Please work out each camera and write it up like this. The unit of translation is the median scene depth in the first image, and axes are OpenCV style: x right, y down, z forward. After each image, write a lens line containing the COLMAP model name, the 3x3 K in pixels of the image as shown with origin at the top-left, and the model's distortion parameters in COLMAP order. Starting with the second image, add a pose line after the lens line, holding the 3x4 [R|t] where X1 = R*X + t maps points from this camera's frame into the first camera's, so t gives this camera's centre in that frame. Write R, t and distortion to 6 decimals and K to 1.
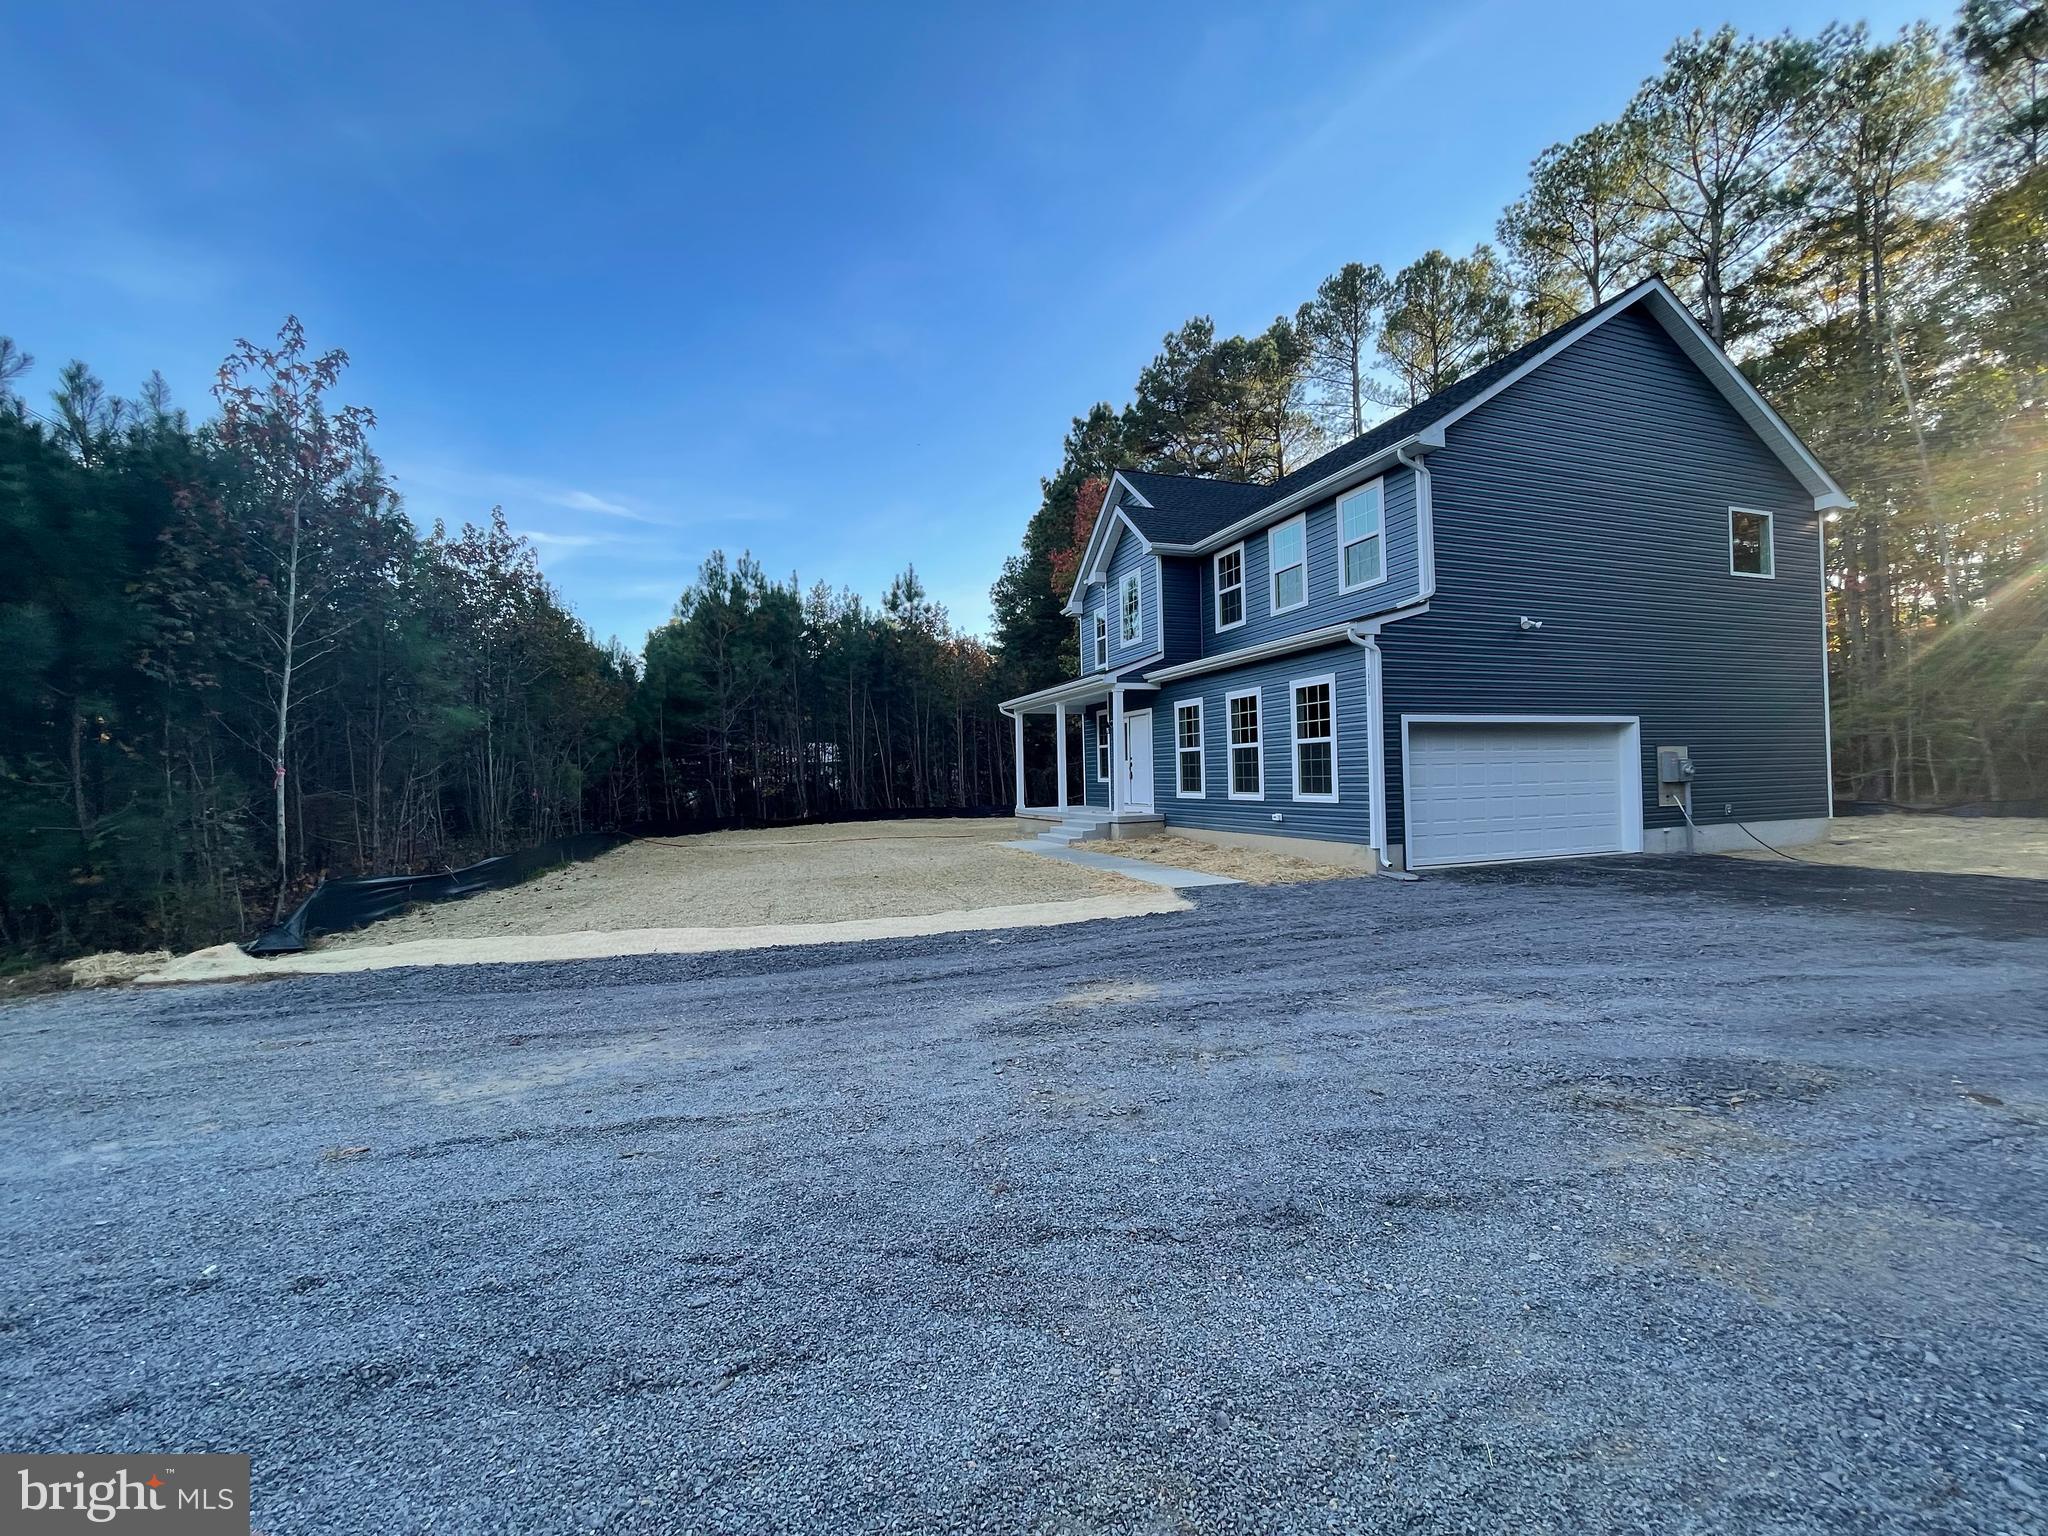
lens RADIAL K [[826.5, 0, 1024.0], [0, 826.5, 768.0], [0, 0, 1]] dist [0.000506, 0.000322]
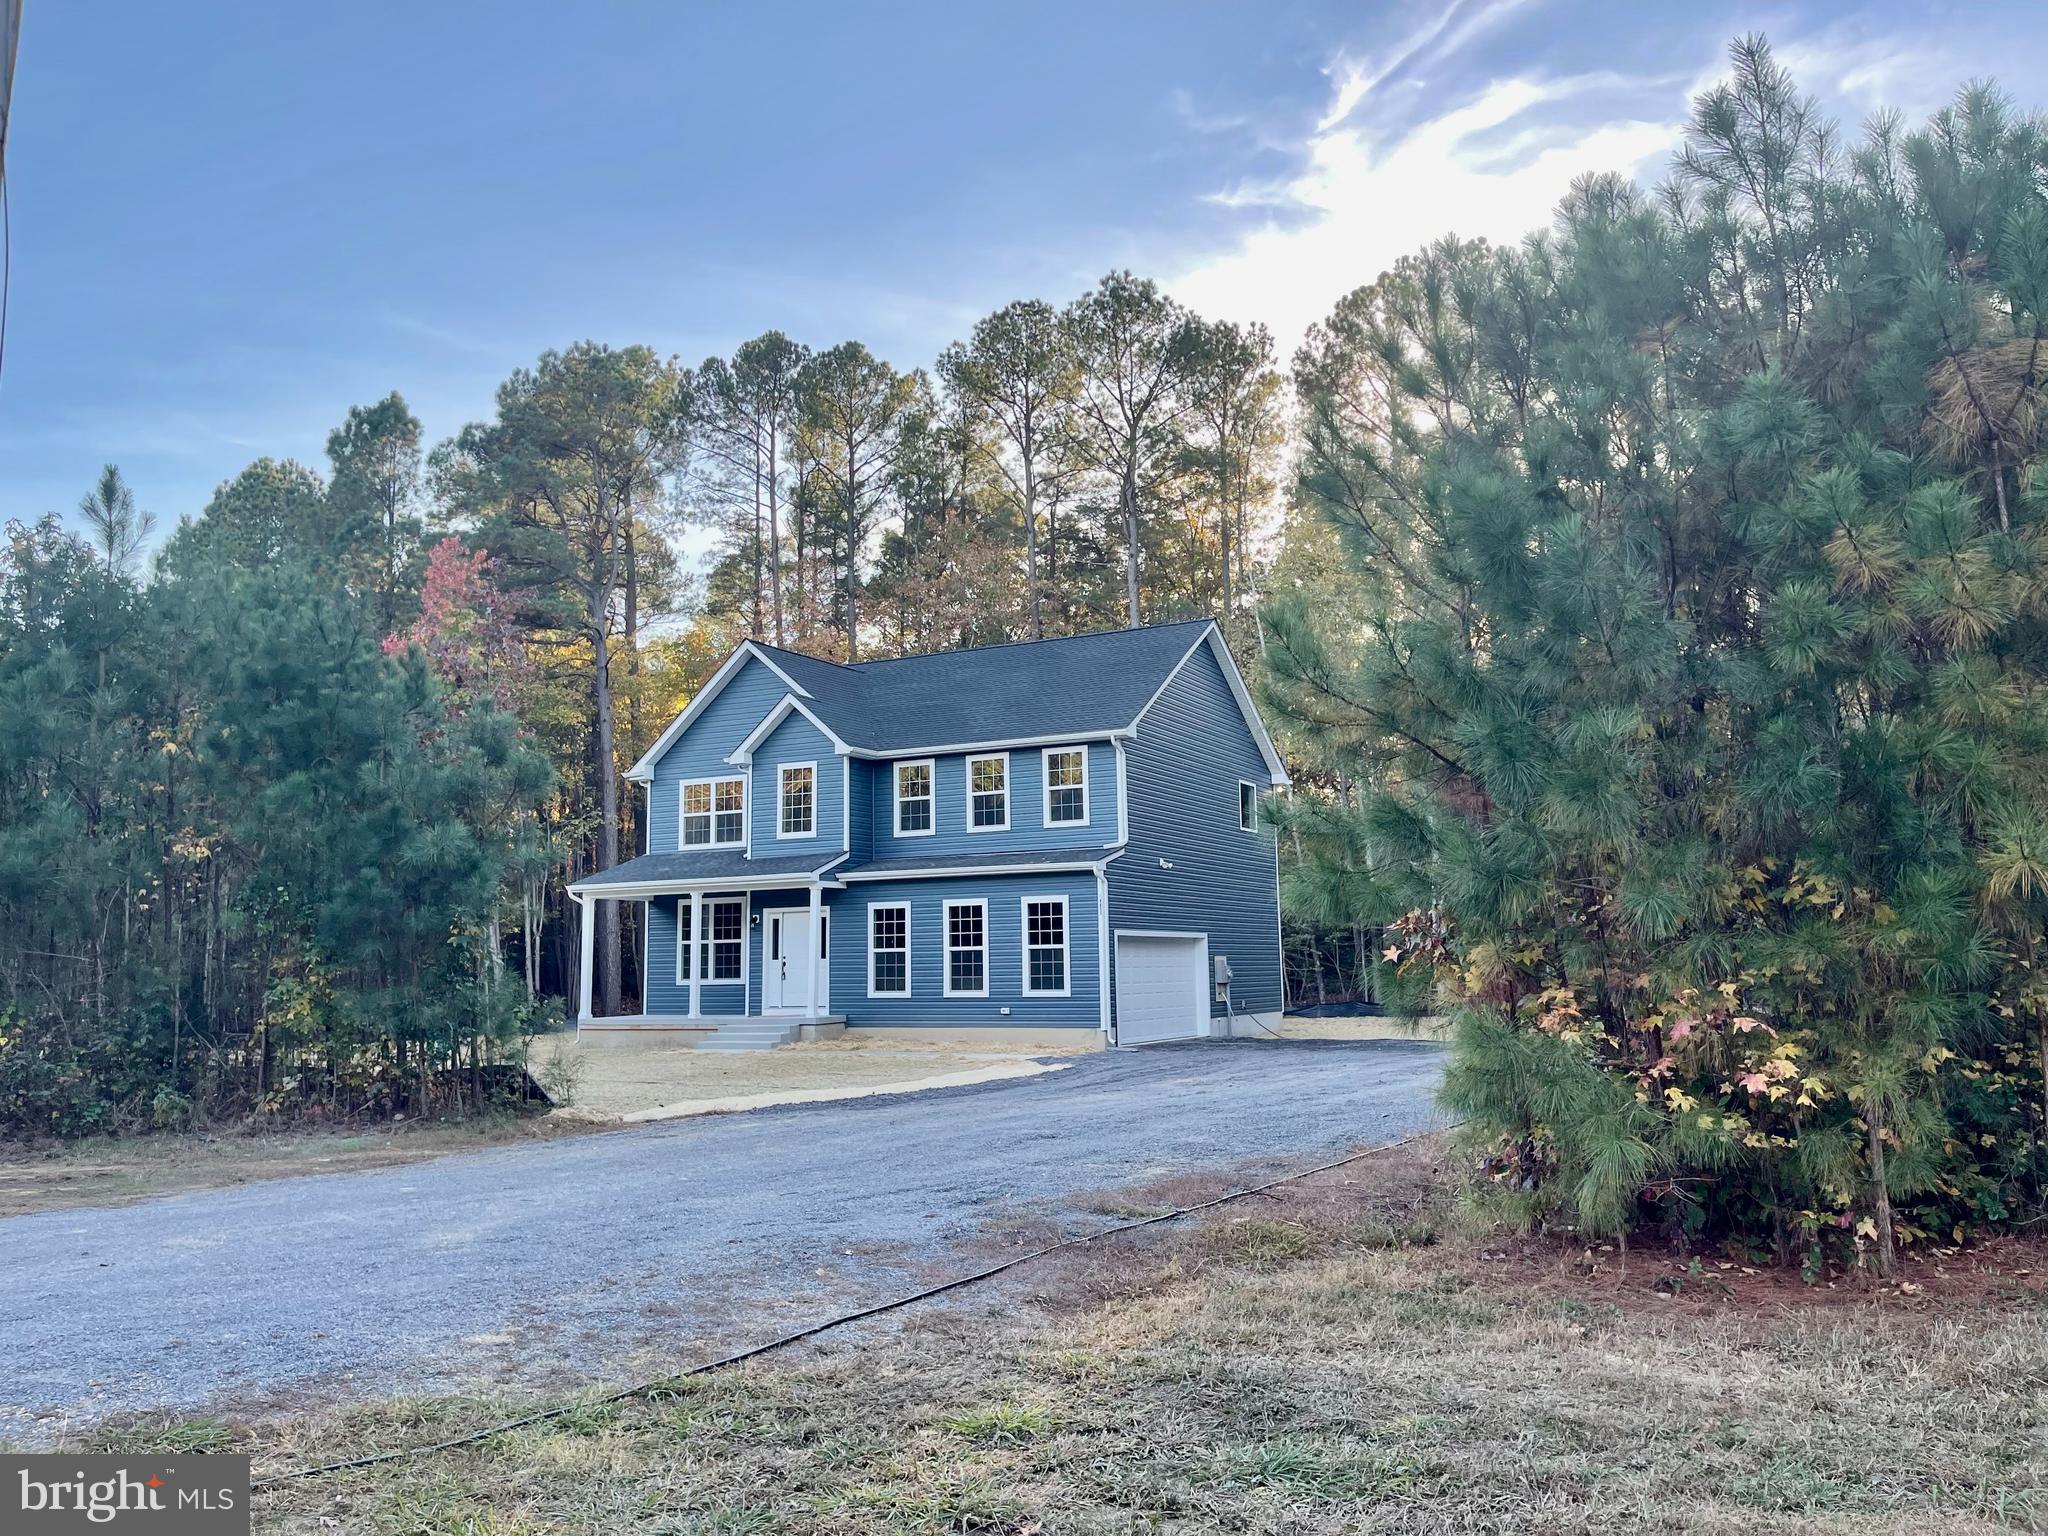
lens RADIAL K [[1466.3, 0, 1024.0], [0, 1466.3, 768.0], [0, 0, 1]] dist [0.091494, 0.000013]
pose [[0.752519, 0.100312, 0.650886, -0.981877], [-0.009725, 0.989916, -0.141319, 0.011370], [-0.658498, 0.100015, 0.745907, -0.565283]]
